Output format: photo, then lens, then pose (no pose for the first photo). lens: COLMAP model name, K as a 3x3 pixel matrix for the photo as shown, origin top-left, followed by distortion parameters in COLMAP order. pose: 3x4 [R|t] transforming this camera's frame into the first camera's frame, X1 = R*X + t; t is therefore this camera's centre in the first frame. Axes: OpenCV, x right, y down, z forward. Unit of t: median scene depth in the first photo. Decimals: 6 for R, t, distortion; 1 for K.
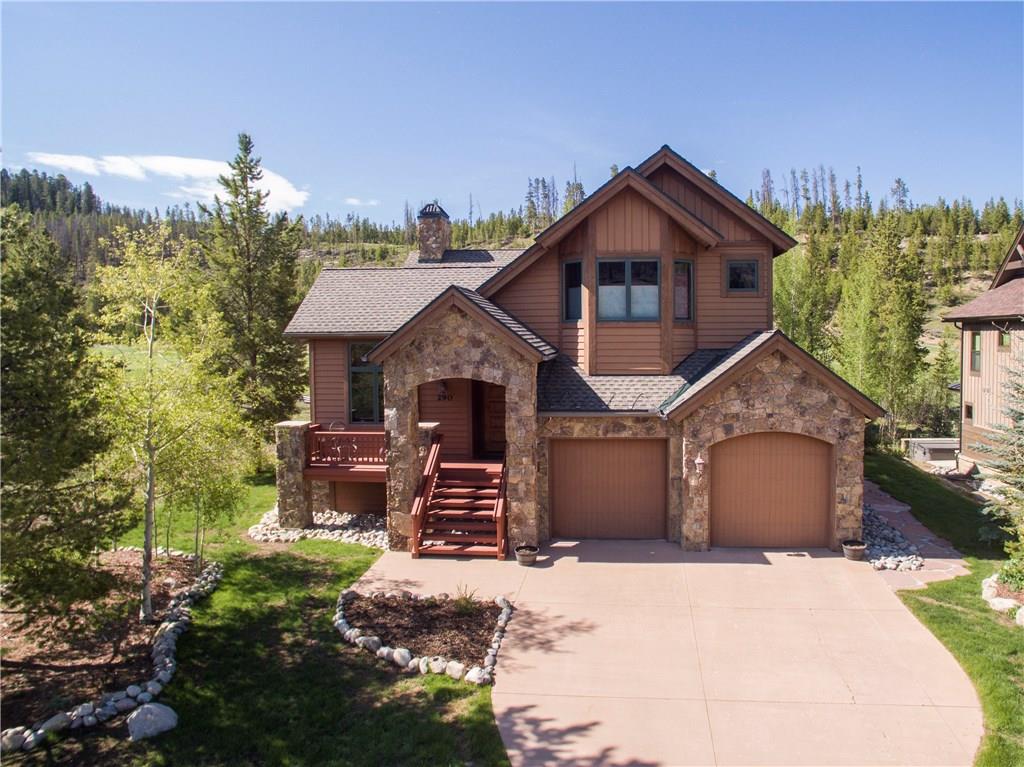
lens RADIAL K [[659.4, 0, 554.3], [0, 659.4, 382.8], [0, 0, 1]] dist [-0.115399, 0.001393]
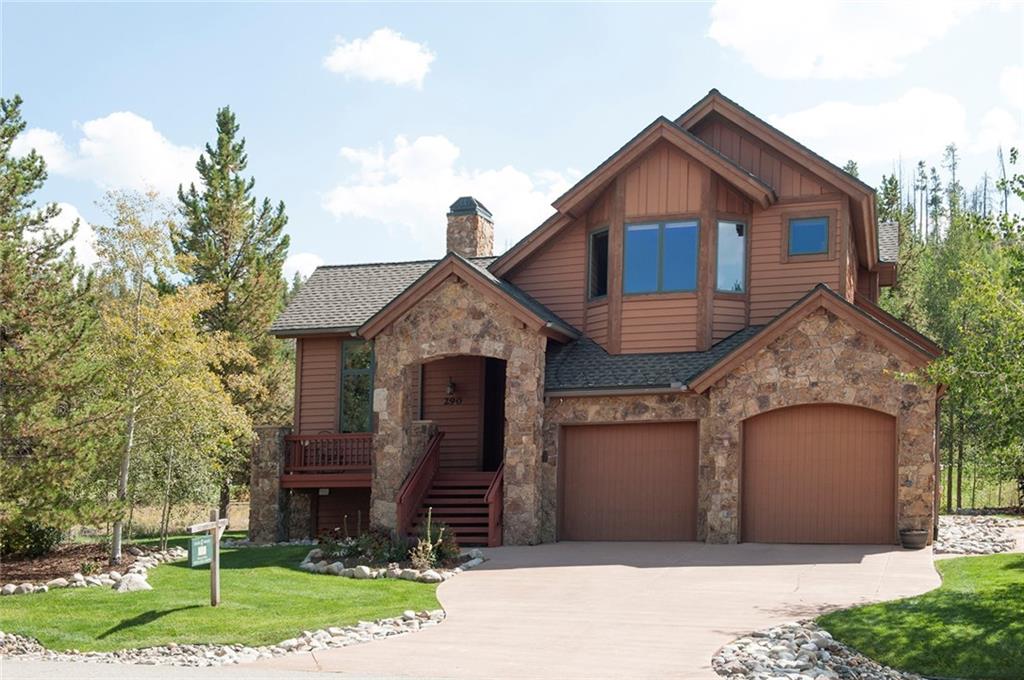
lens RADIAL K [[1304.0, 0, 512.0], [0, 1304.0, 340.0], [0, 0, 1]] dist [-0.001646, -0.008426]
pose [[0.977802, -0.027020, -0.207780, 0.295206], [-0.015988, 0.979138, -0.202566, 0.331634], [0.208919, 0.201392, 0.956971, -0.672351]]
